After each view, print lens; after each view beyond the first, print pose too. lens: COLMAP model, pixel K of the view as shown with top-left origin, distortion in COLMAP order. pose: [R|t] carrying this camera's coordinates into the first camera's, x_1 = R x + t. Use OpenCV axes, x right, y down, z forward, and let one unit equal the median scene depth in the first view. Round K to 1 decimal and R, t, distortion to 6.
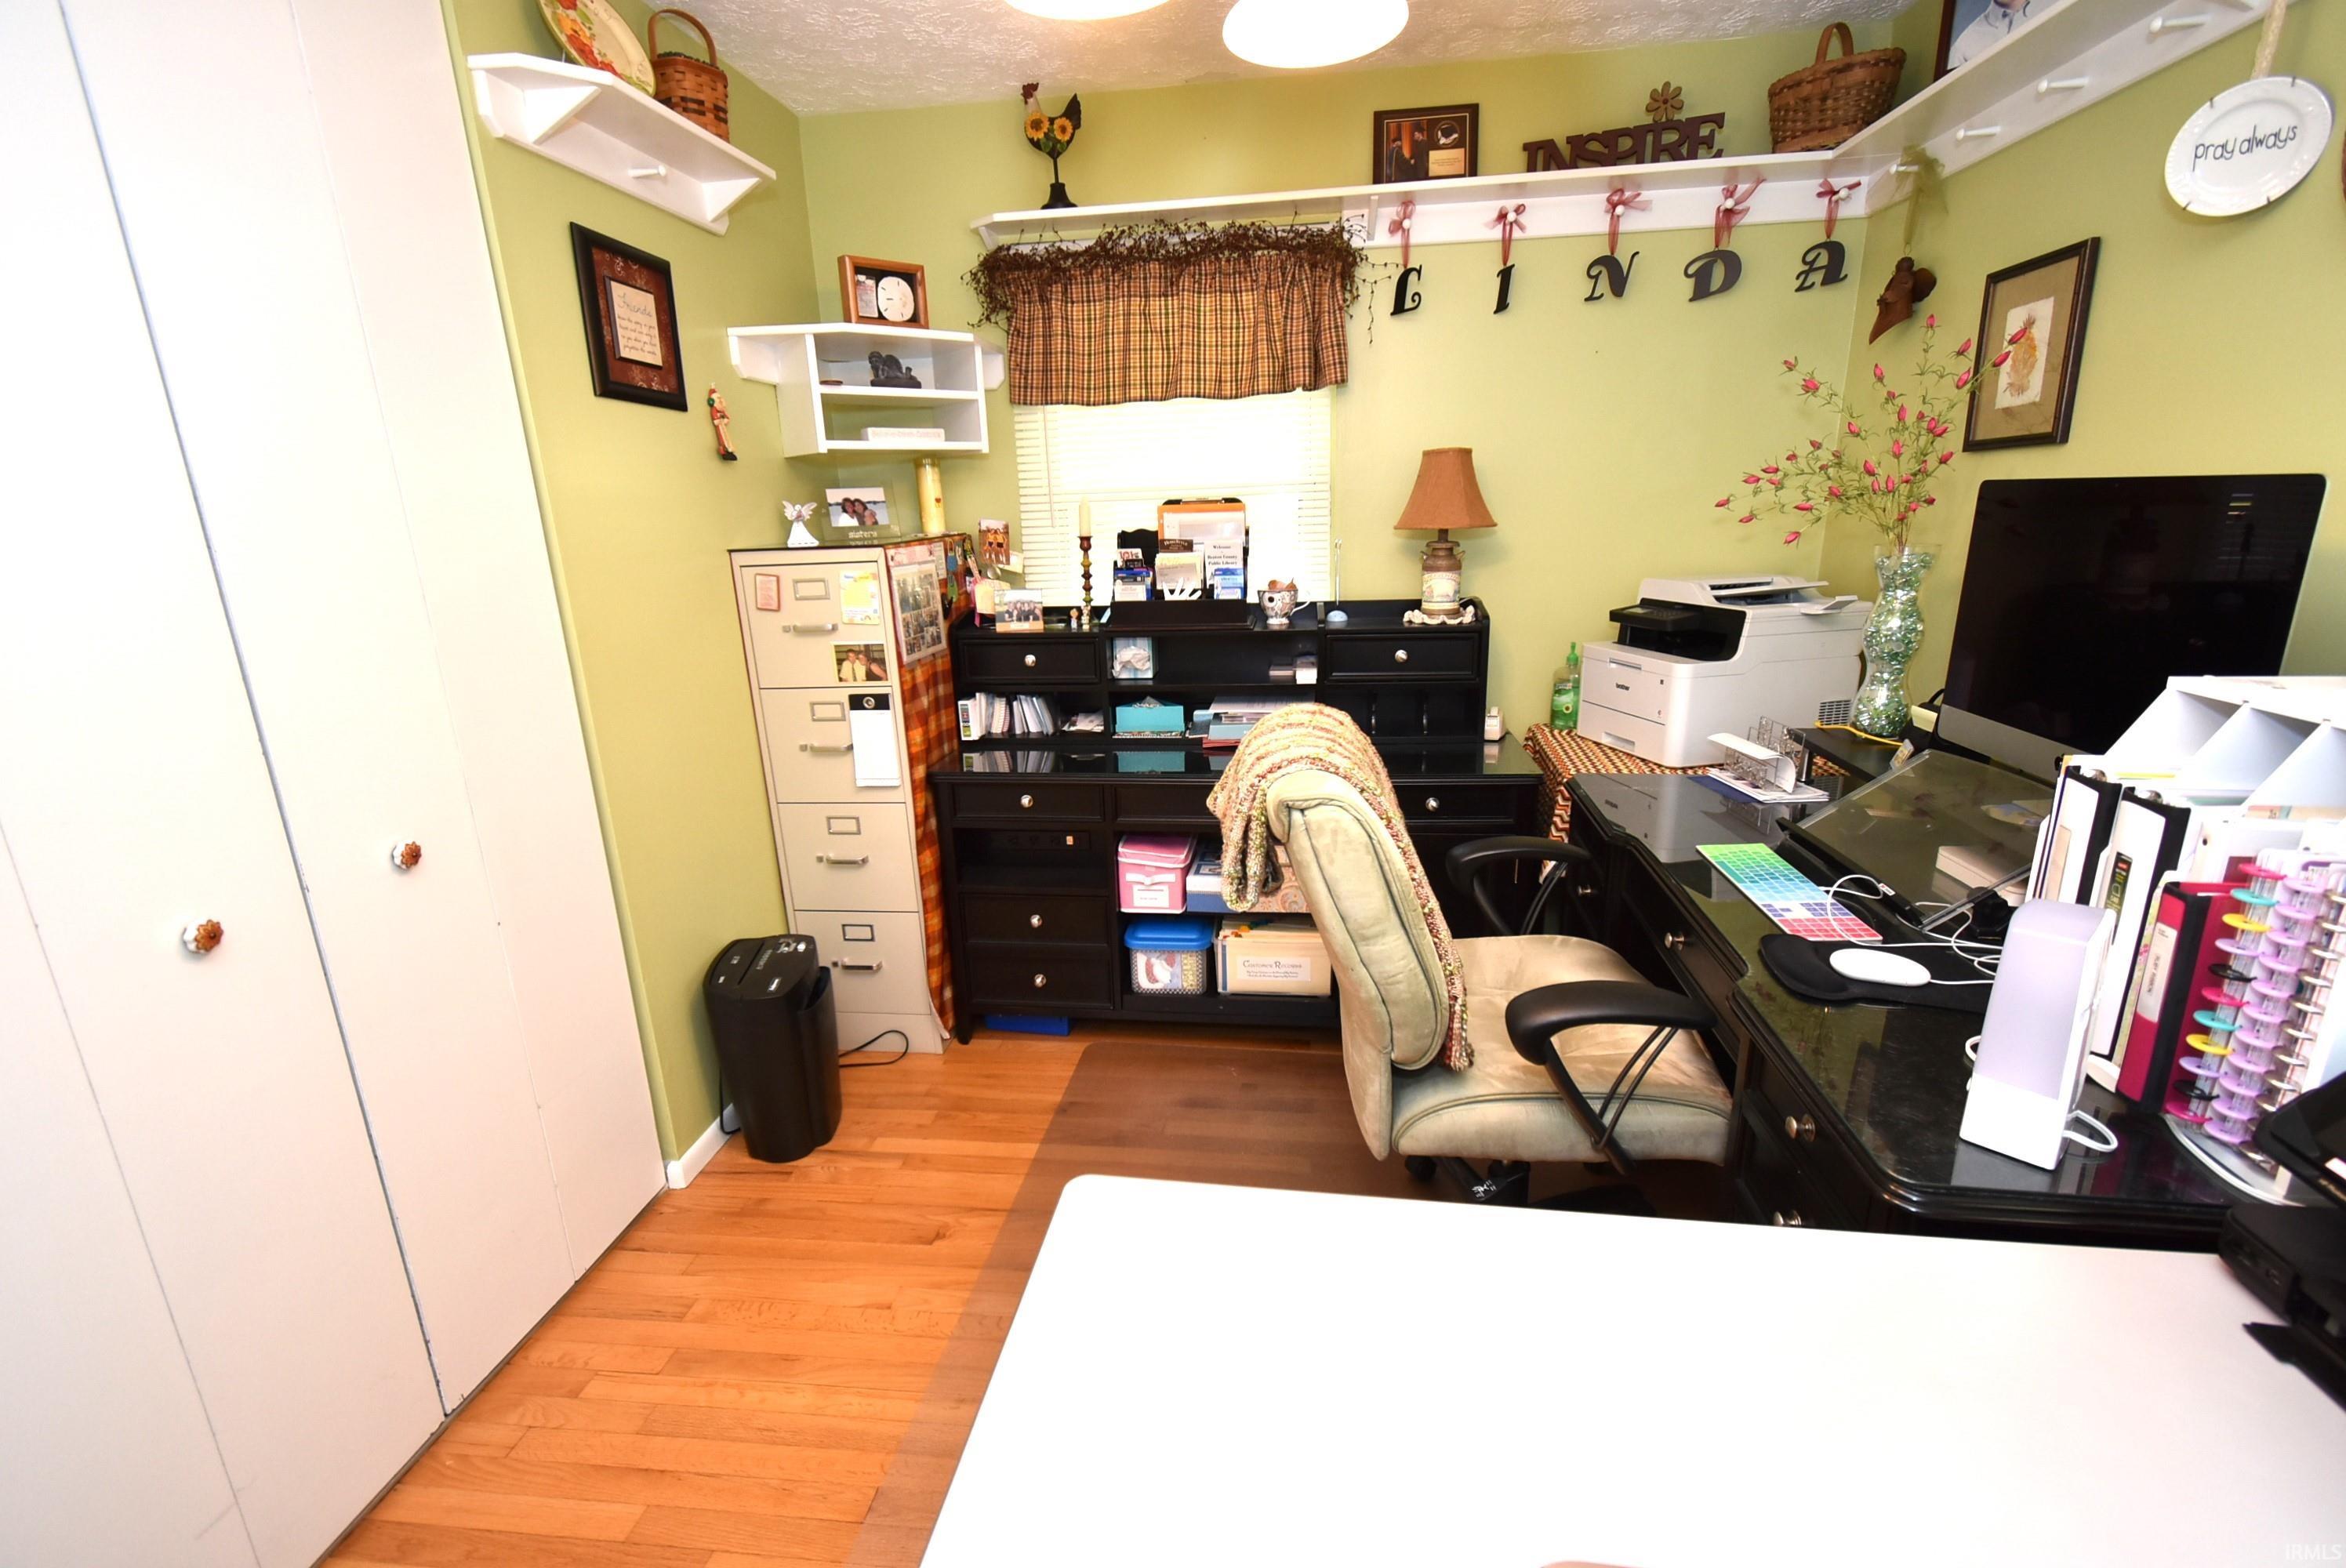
lens RADIAL K [[1034.3, 0, 1173.0], [0, 1034.3, 784.0], [0, 0, 1]] dist [0.012985, -0.005427]
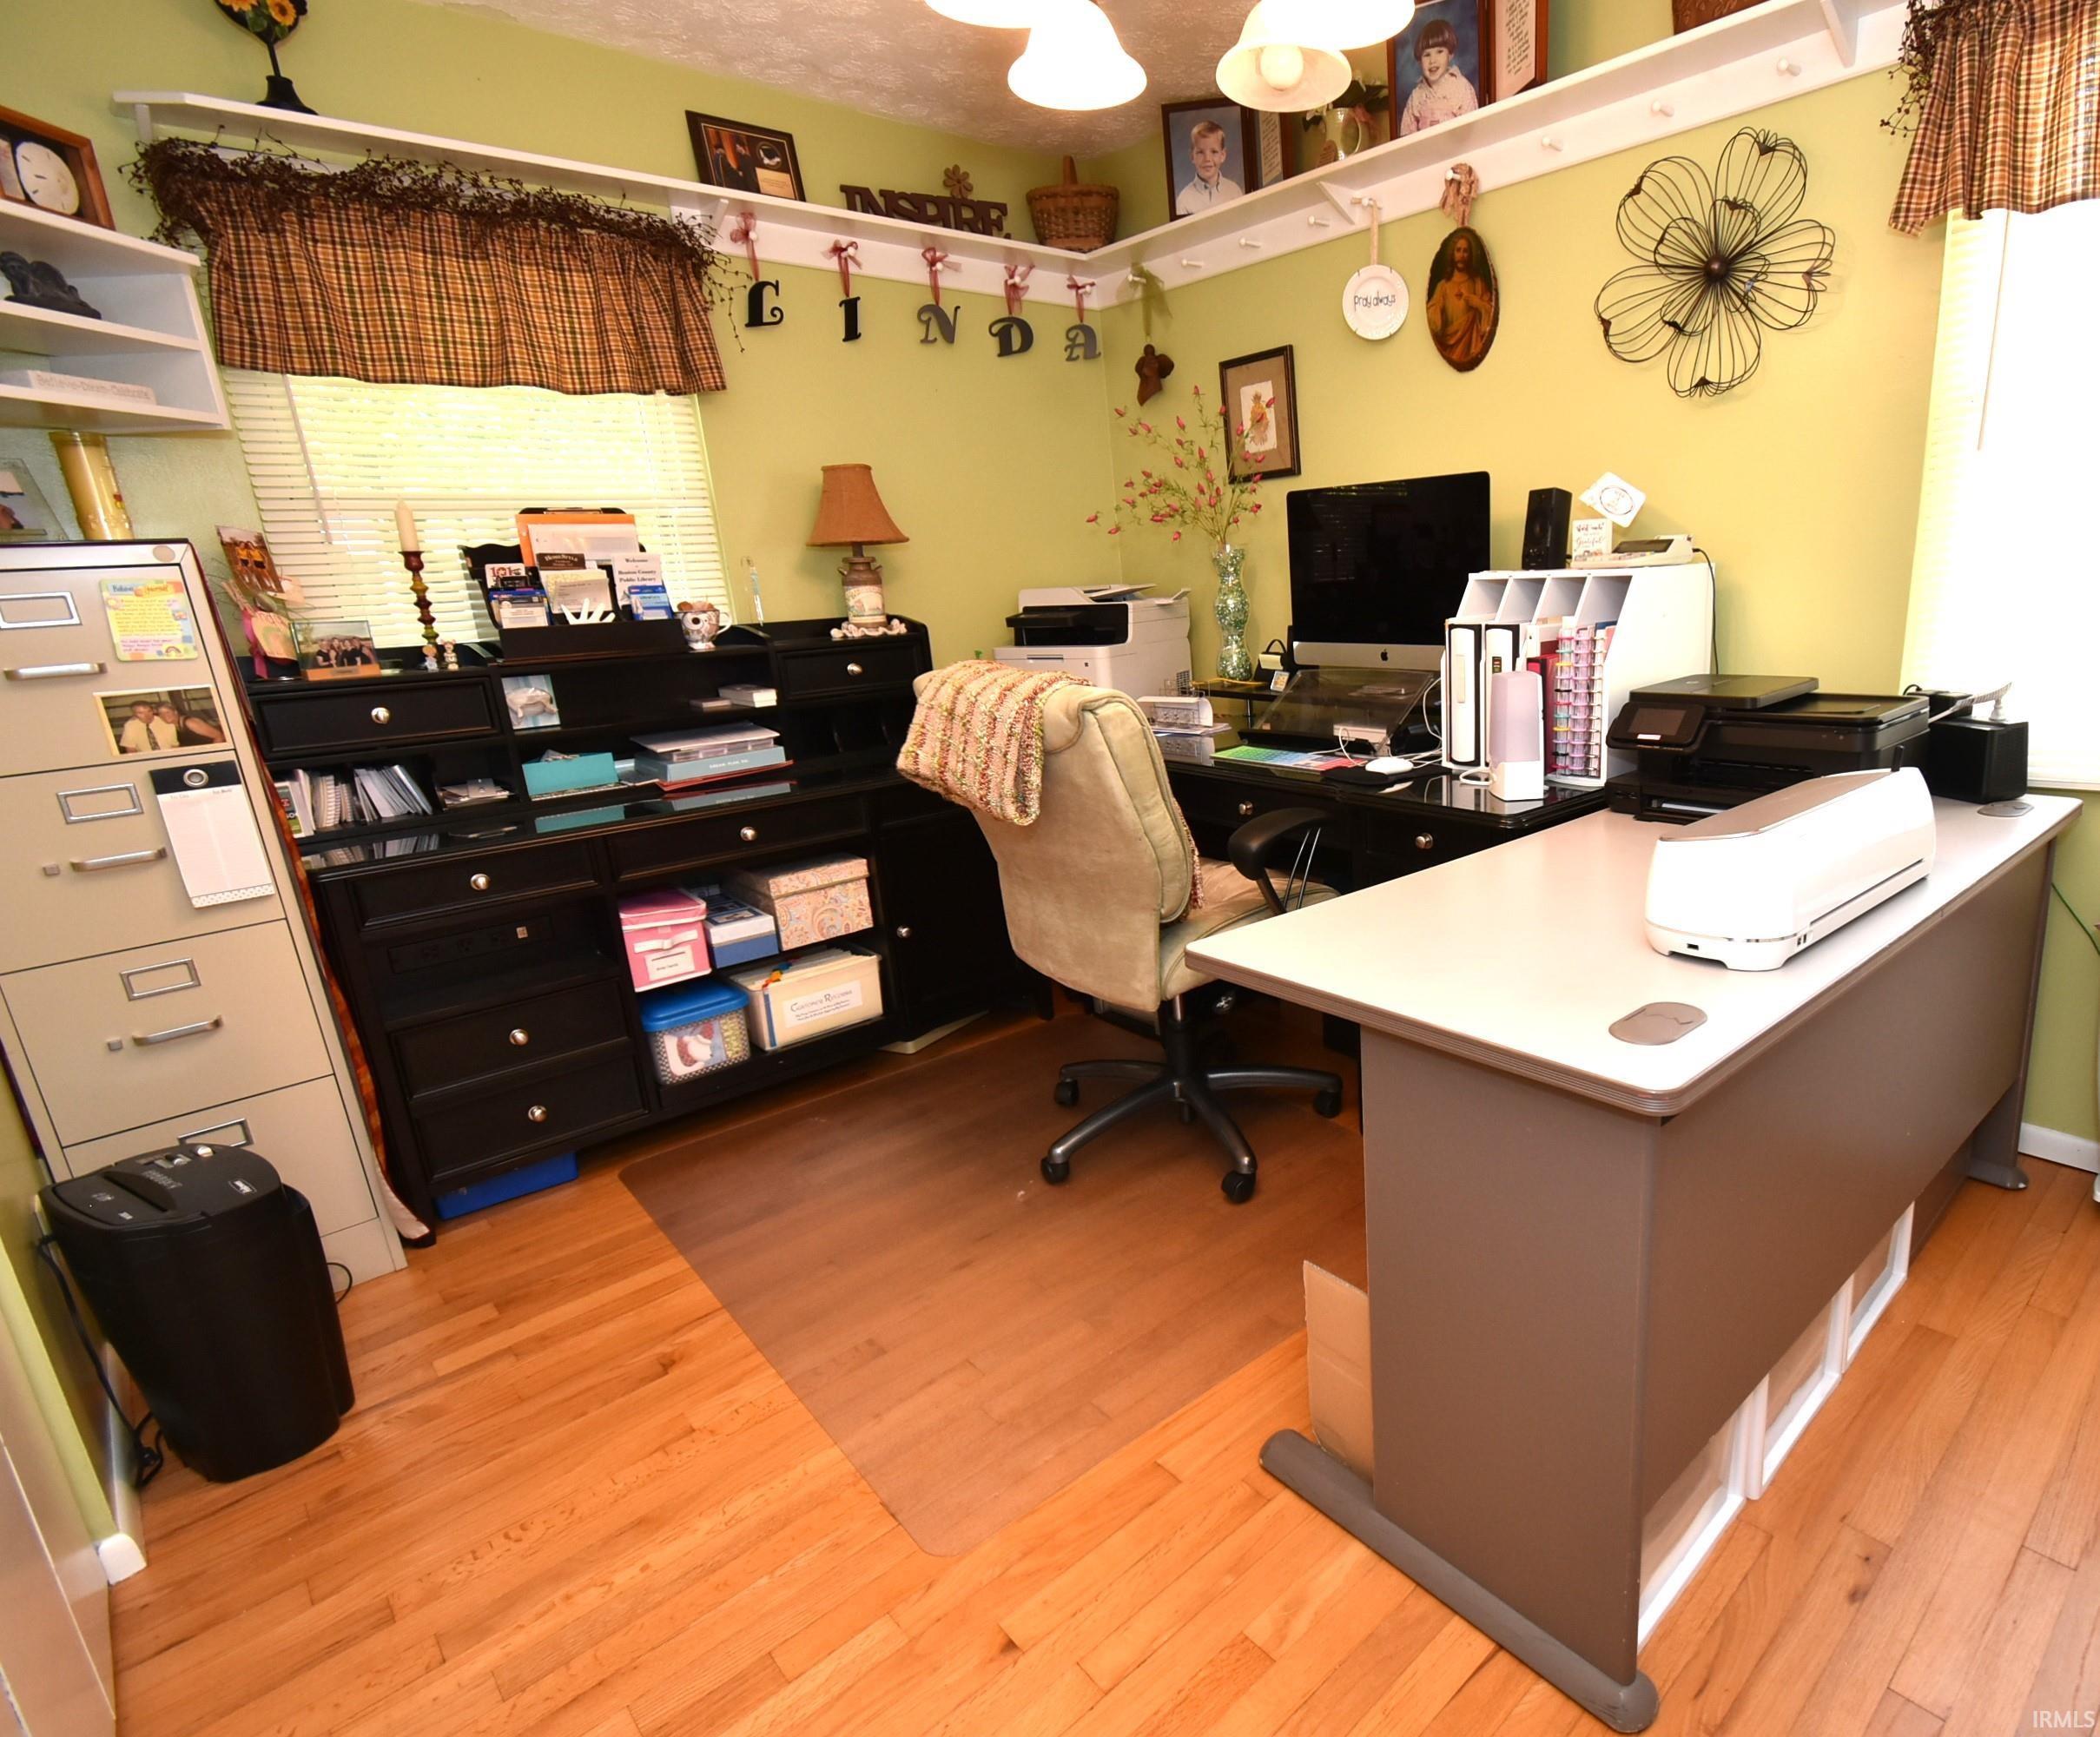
lens RADIAL K [[1136.2, 0, 1294.1], [0, 1136.2, 867.1], [0, 0, 1]] dist [0.012325, -0.007510]
pose [[0.602984, -0.203693, 0.771310, -0.420803], [0.236041, 0.969116, 0.071402, 0.086279], [-0.762033, 0.139007, 0.632441, 0.003695]]
